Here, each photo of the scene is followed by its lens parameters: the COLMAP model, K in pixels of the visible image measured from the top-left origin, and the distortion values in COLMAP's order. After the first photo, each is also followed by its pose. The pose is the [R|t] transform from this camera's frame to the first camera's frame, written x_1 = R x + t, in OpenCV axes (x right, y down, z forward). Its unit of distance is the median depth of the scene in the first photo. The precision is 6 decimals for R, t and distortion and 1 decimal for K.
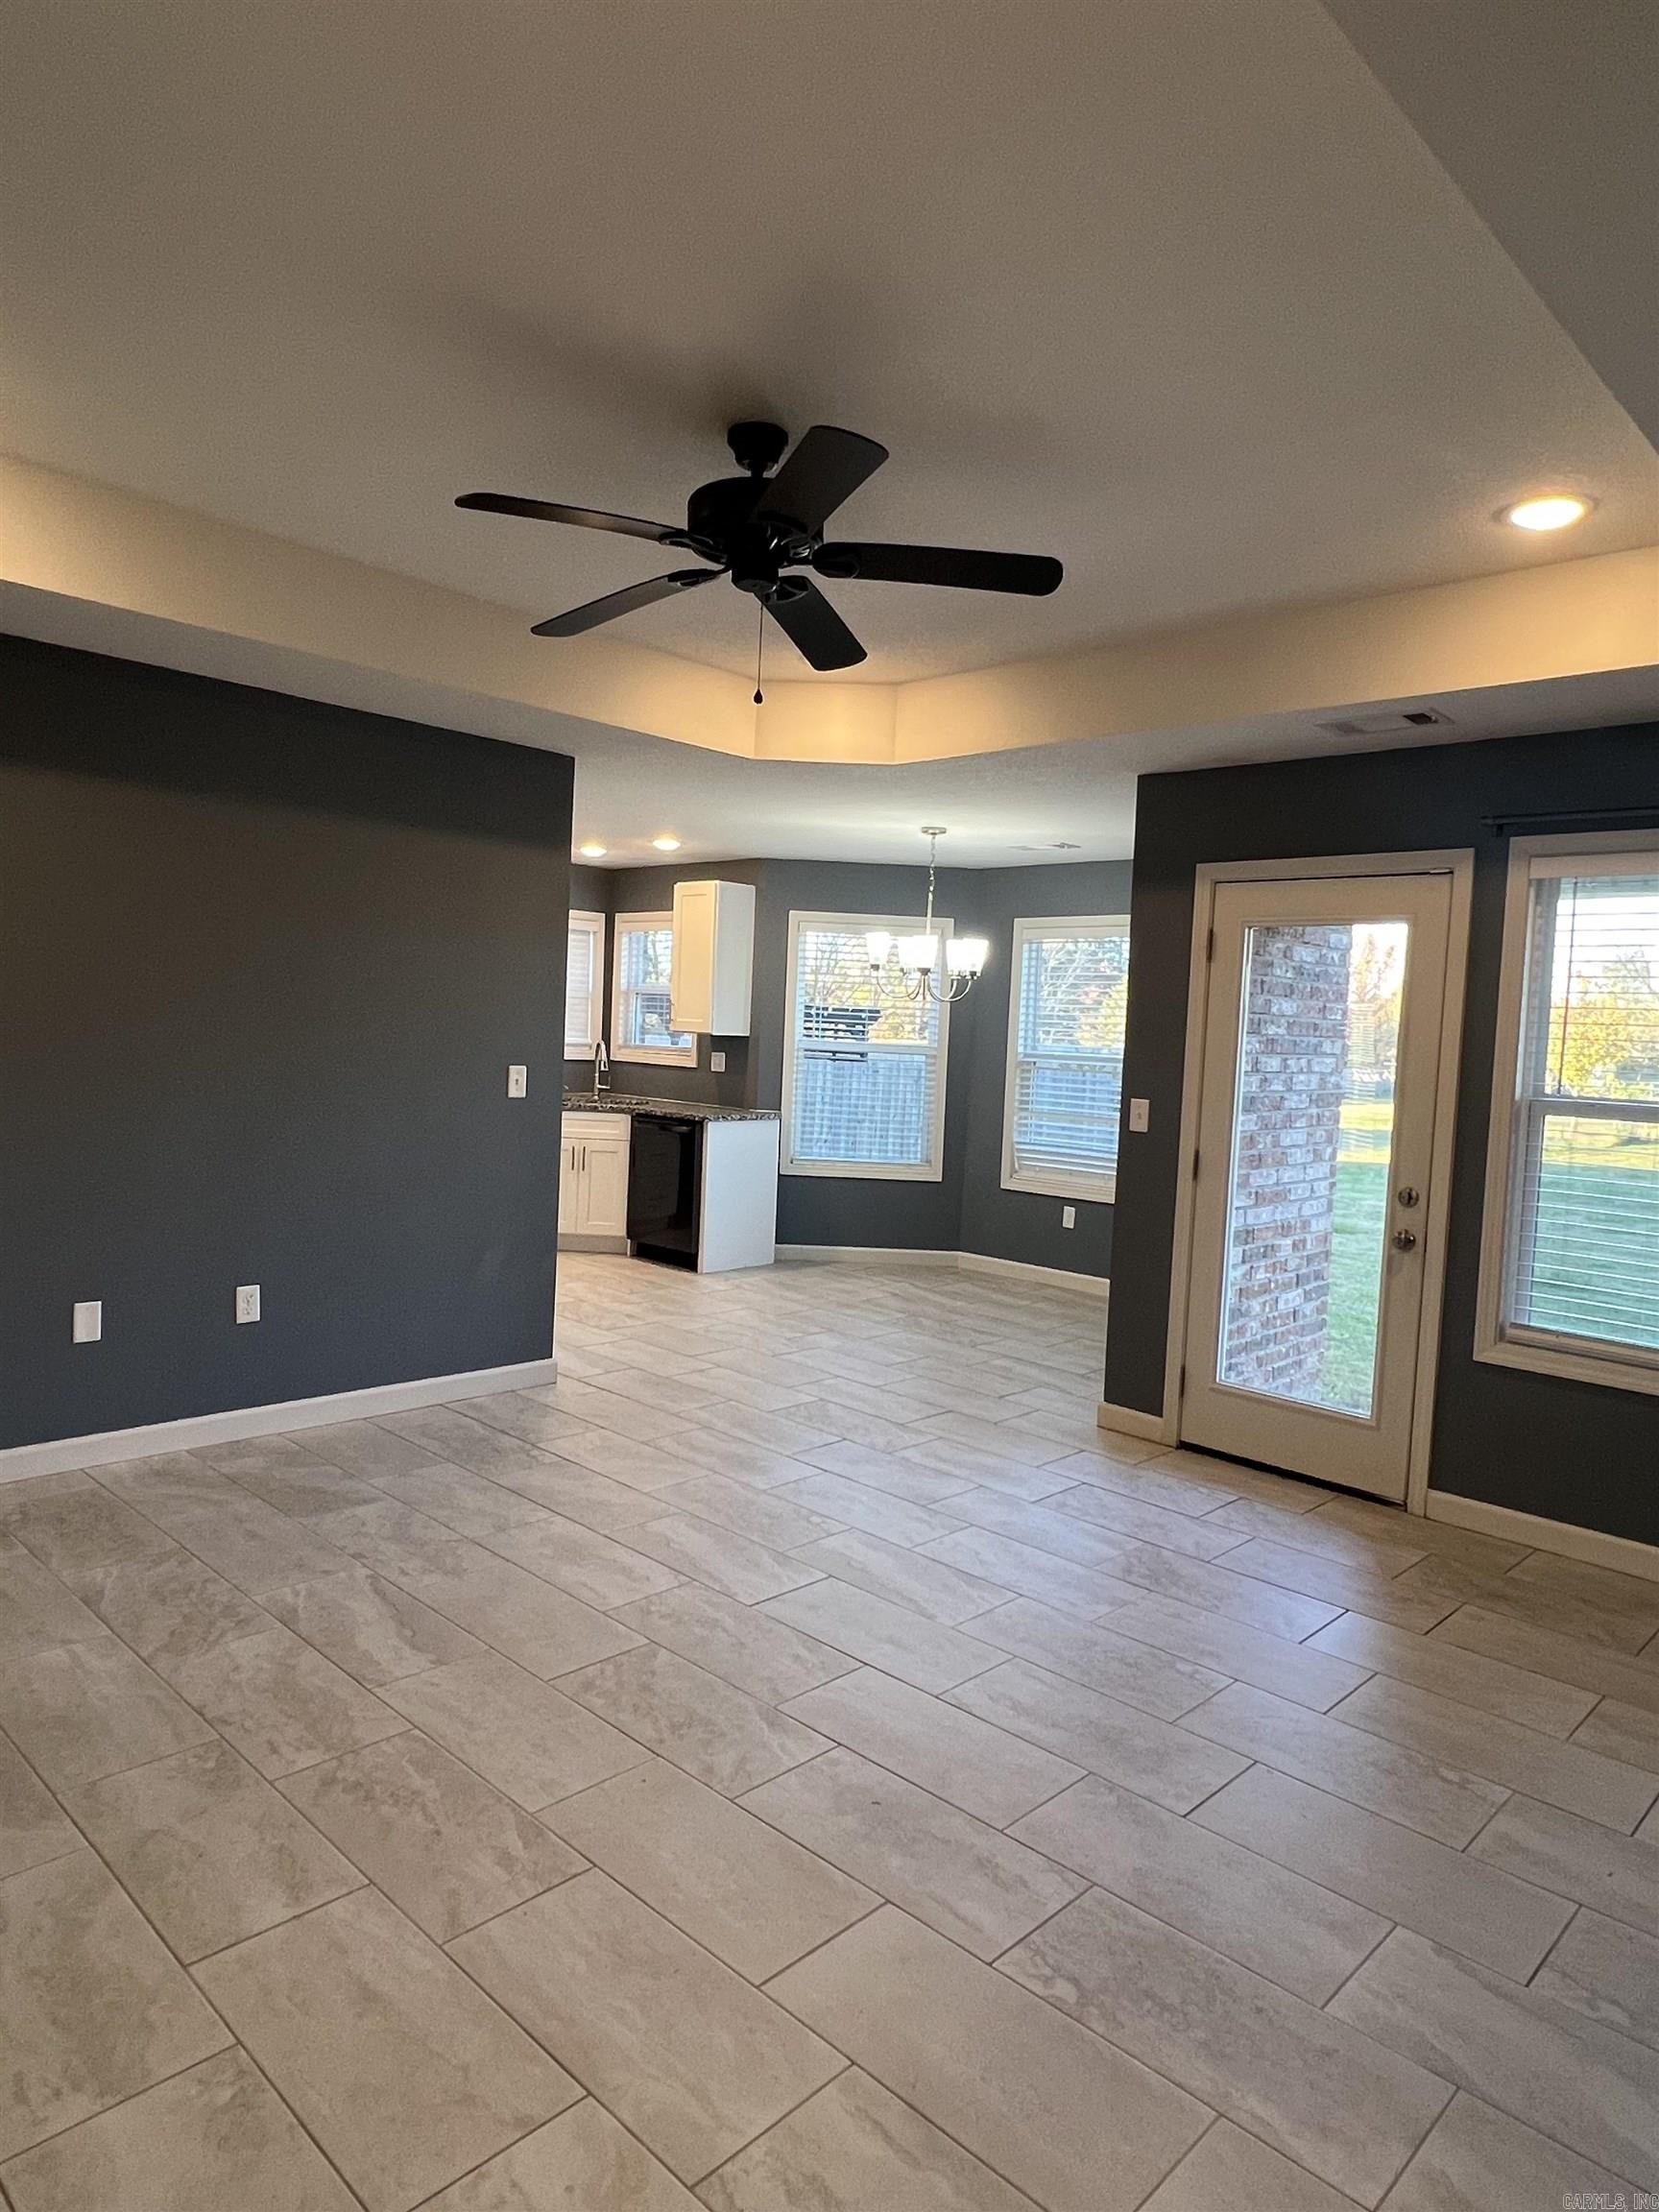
lens RADIAL K [[1353.8, 0, 820.1], [0, 1353.8, 1096.9], [0, 0, 1]] dist [-0.002645, -0.001863]
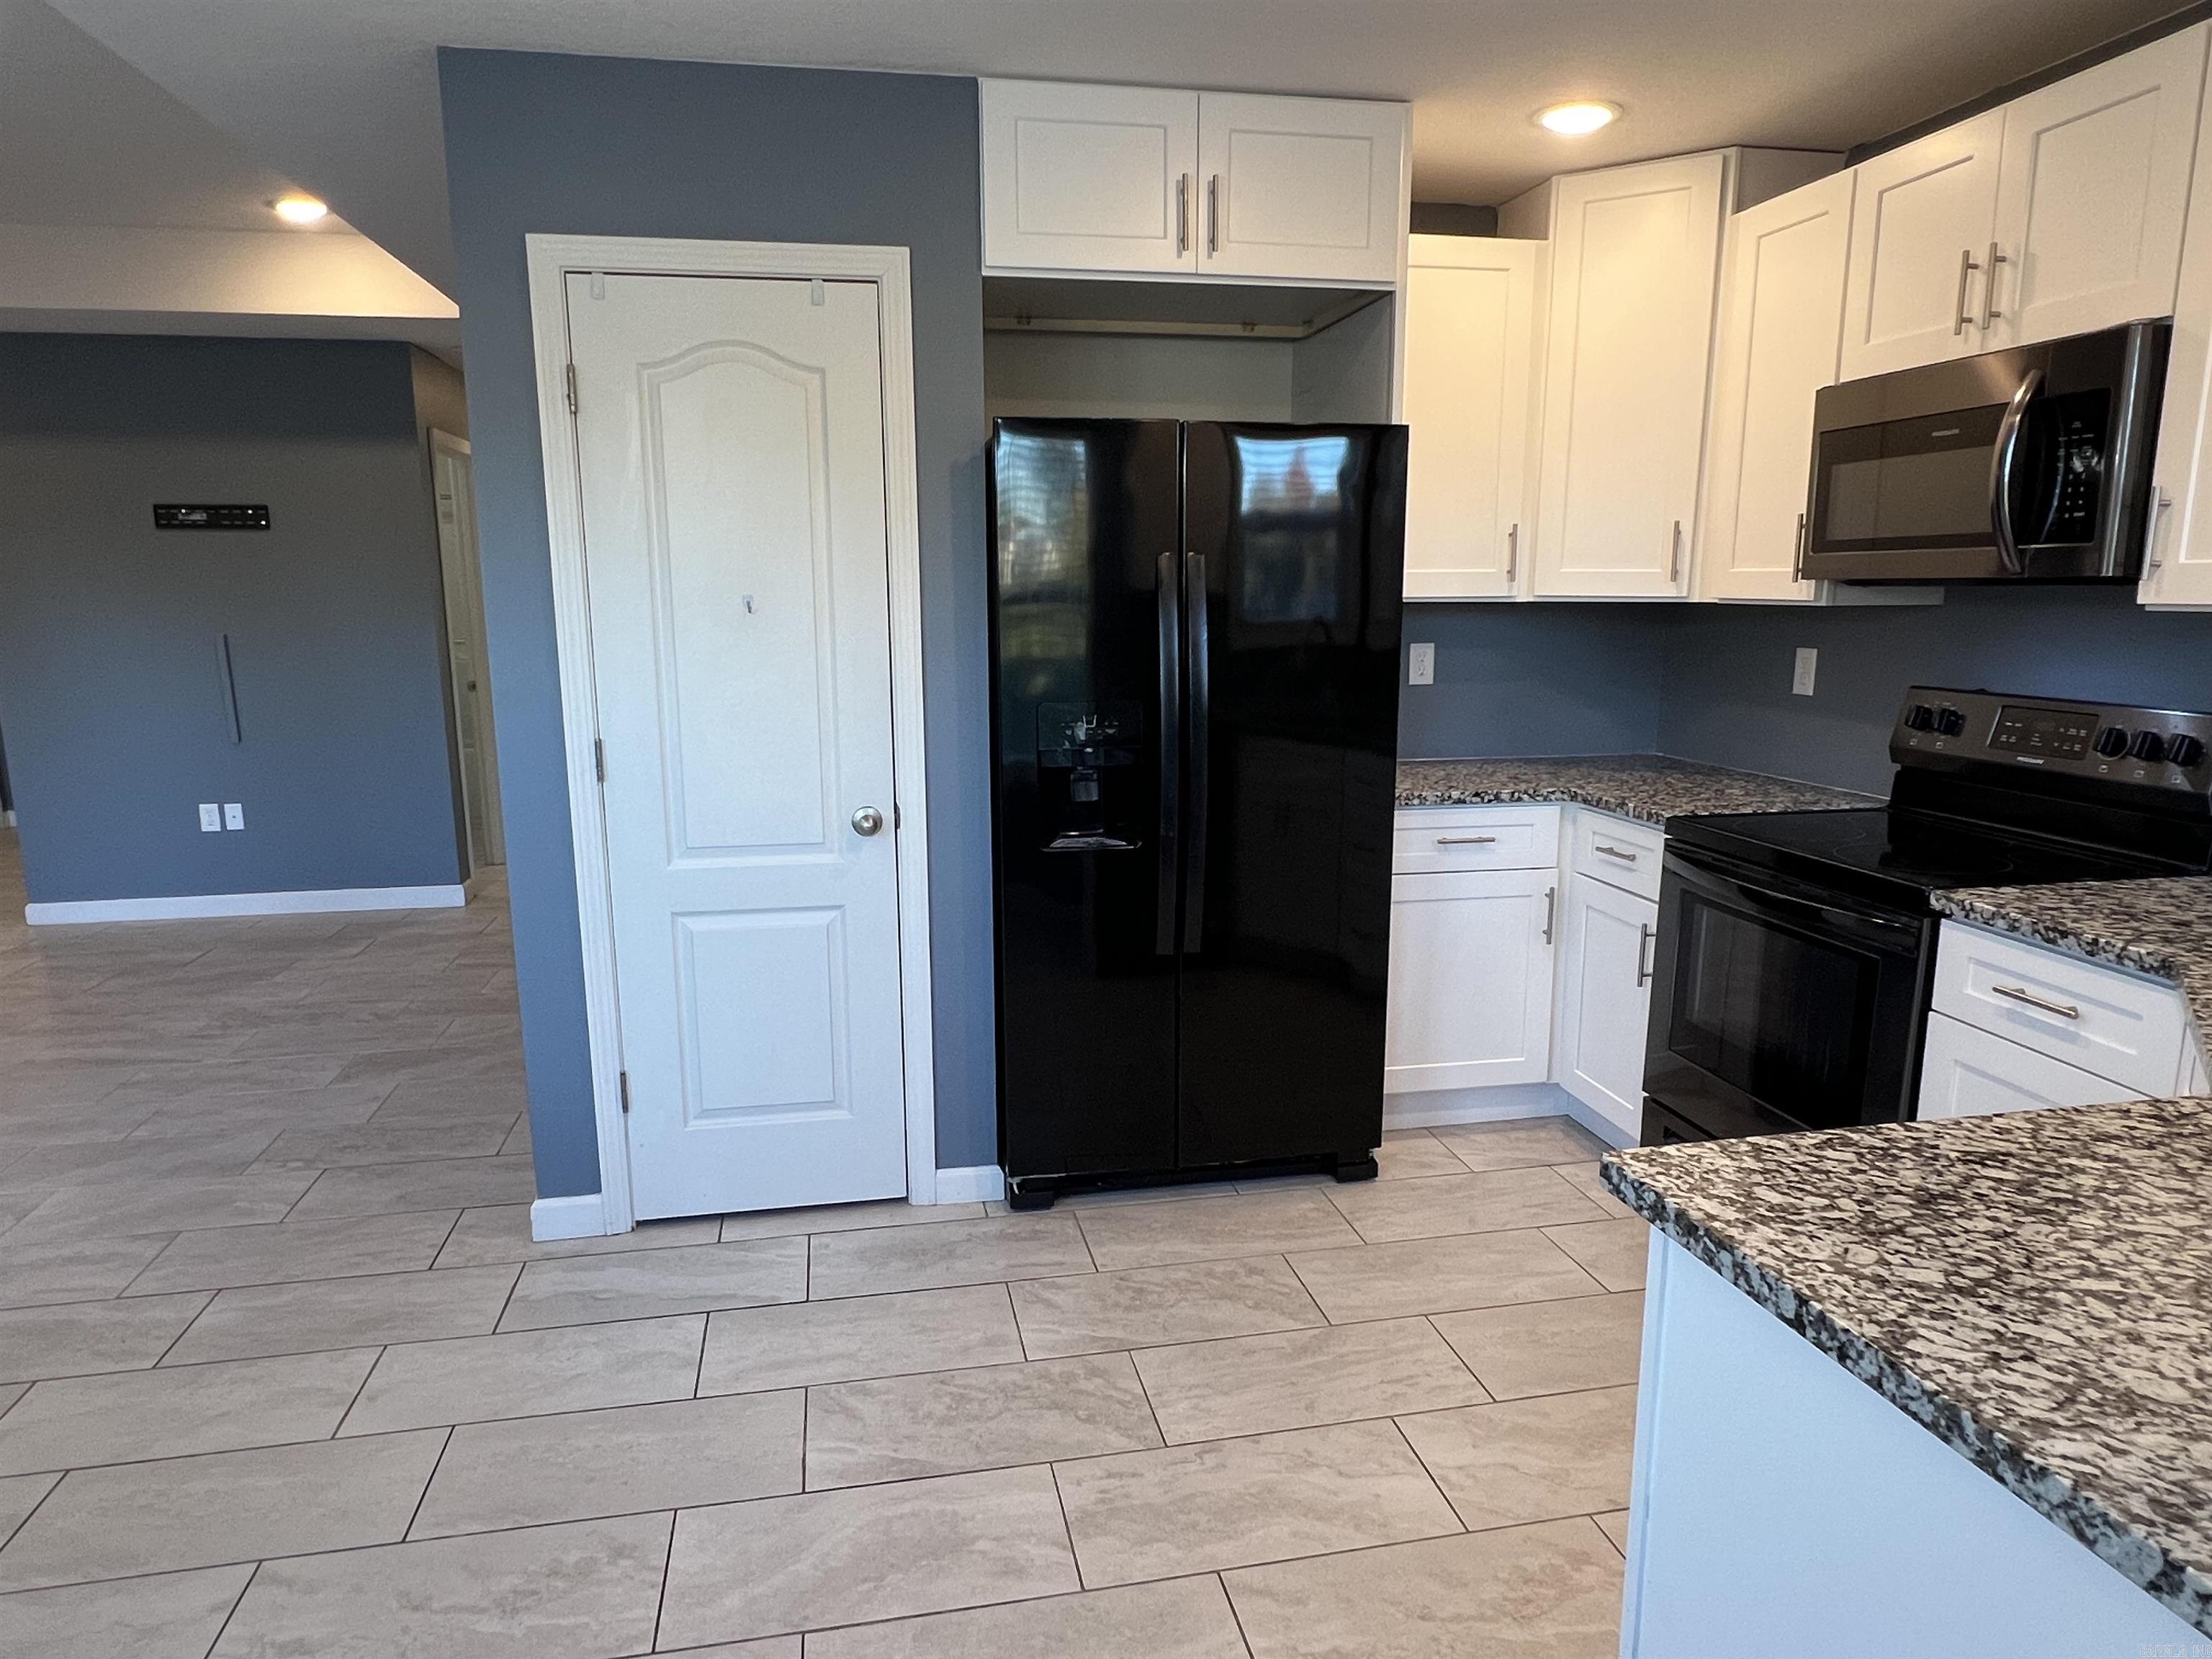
lens RADIAL K [[1376.7, 0, 1097.7], [0, 1376.7, 844.1], [0, 0, 1]] dist [-0.002749, -0.002602]
pose [[-0.572936, 0.110668, -0.812094, 0.122314], [-0.064438, 0.981693, 0.179241, -0.072270], [0.817063, 0.155023, -0.555316, 1.547102]]
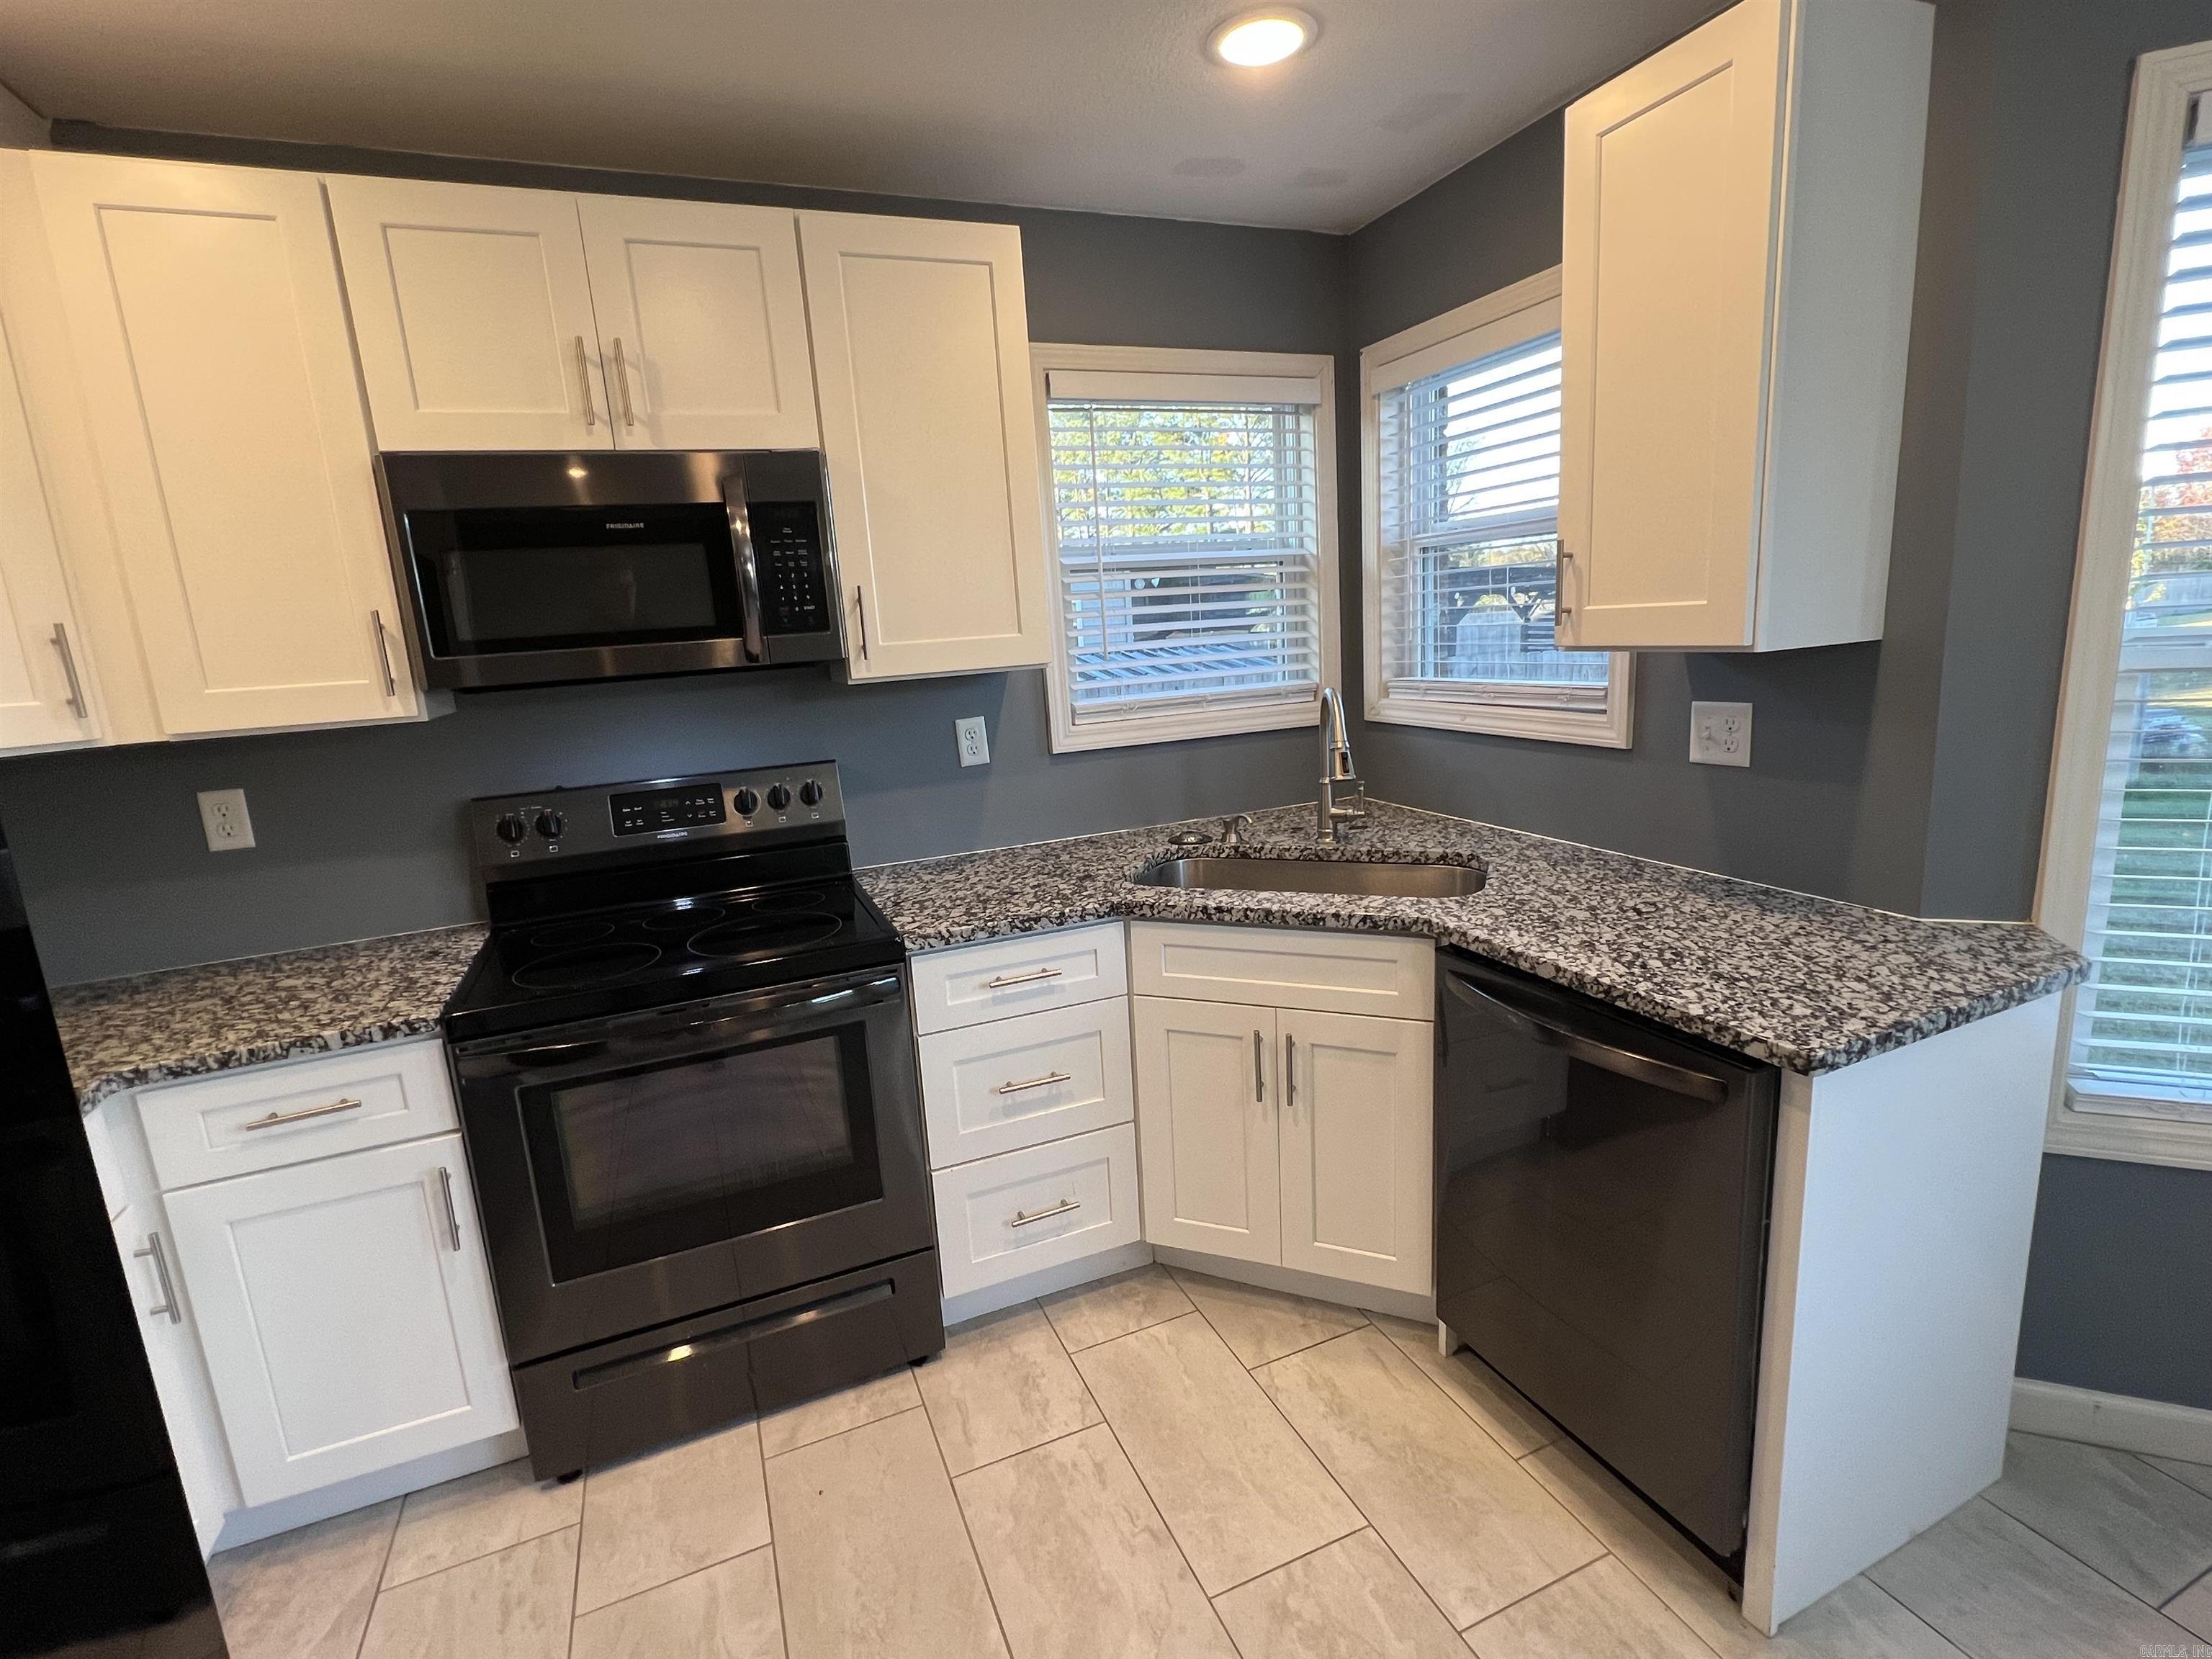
lens RADIAL K [[1037.6, 0, 1100.5], [0, 1037.6, 833.9], [0, 0, 1]] dist [-0.000396, 0.000075]
pose [[0.911820, -0.020914, -0.410056, -0.177389], [0.083448, 0.987297, 0.135204, -0.077214], [0.402020, -0.157500, 0.901983, 1.212077]]
